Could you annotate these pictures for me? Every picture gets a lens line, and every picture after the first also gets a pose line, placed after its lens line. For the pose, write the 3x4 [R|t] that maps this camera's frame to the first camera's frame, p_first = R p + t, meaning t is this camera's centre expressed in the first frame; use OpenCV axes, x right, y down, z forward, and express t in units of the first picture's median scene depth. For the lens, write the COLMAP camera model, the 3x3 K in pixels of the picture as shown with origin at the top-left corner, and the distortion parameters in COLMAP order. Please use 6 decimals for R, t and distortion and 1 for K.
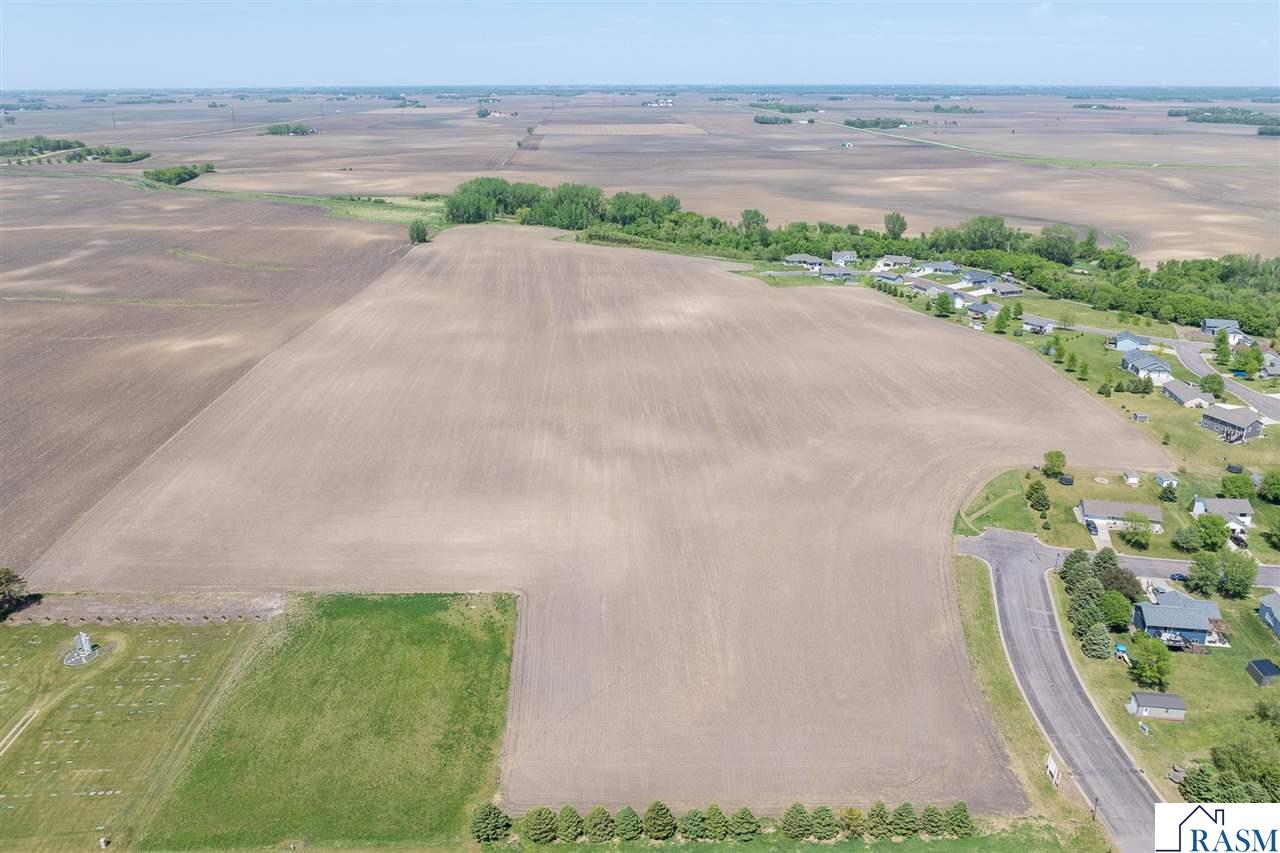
lens RADIAL K [[883.5, 0, 640.8], [0, 883.5, 421.4], [0, 0, 1]] dist [-0.030633, 0.015904]
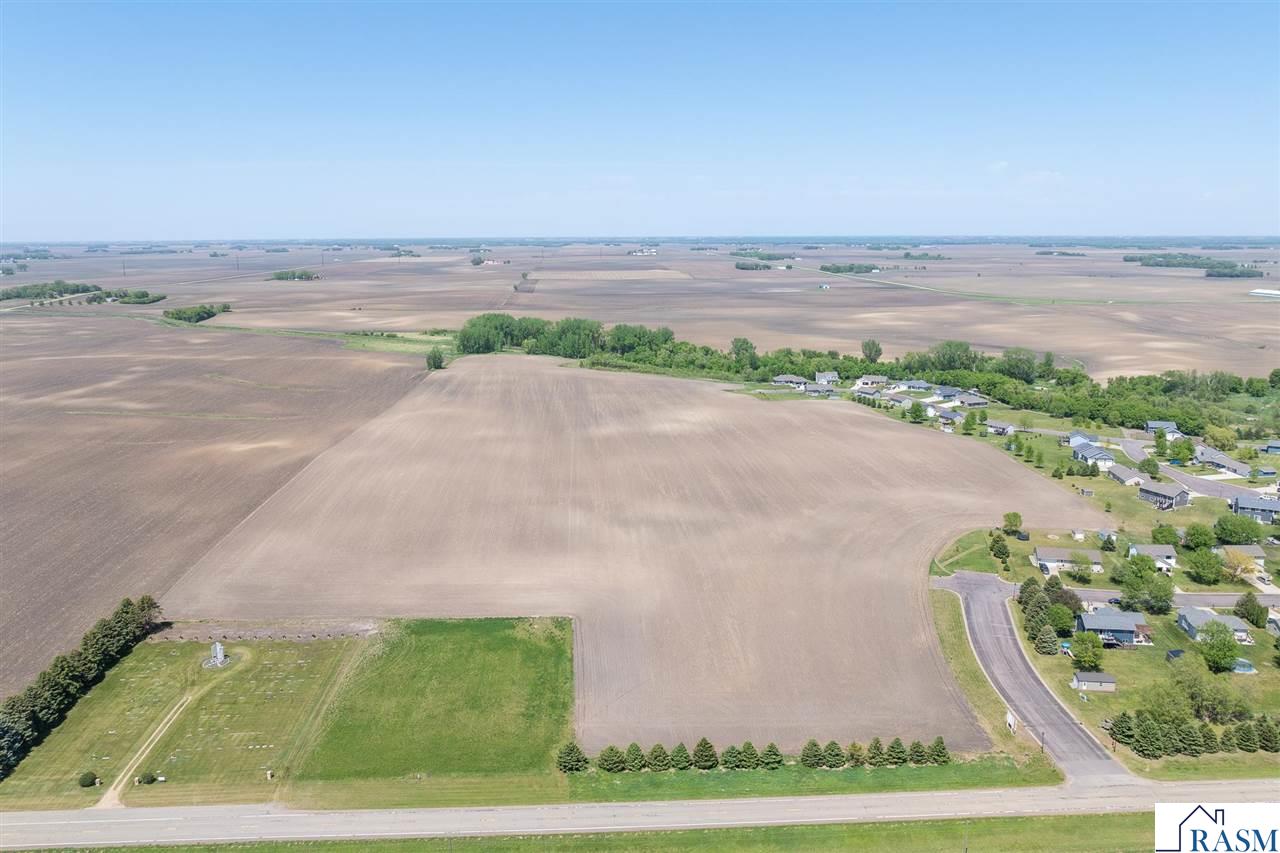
lens RADIAL K [[883.5, 0, 639.3], [0, 883.5, 428.5], [0, 0, 1]] dist [-0.030633, 0.015904]
pose [[0.999856, -0.005559, 0.016013, -0.041537], [0.007906, 0.988581, -0.150483, 0.079112], [-0.014994, 0.150588, 0.988483, -0.151073]]
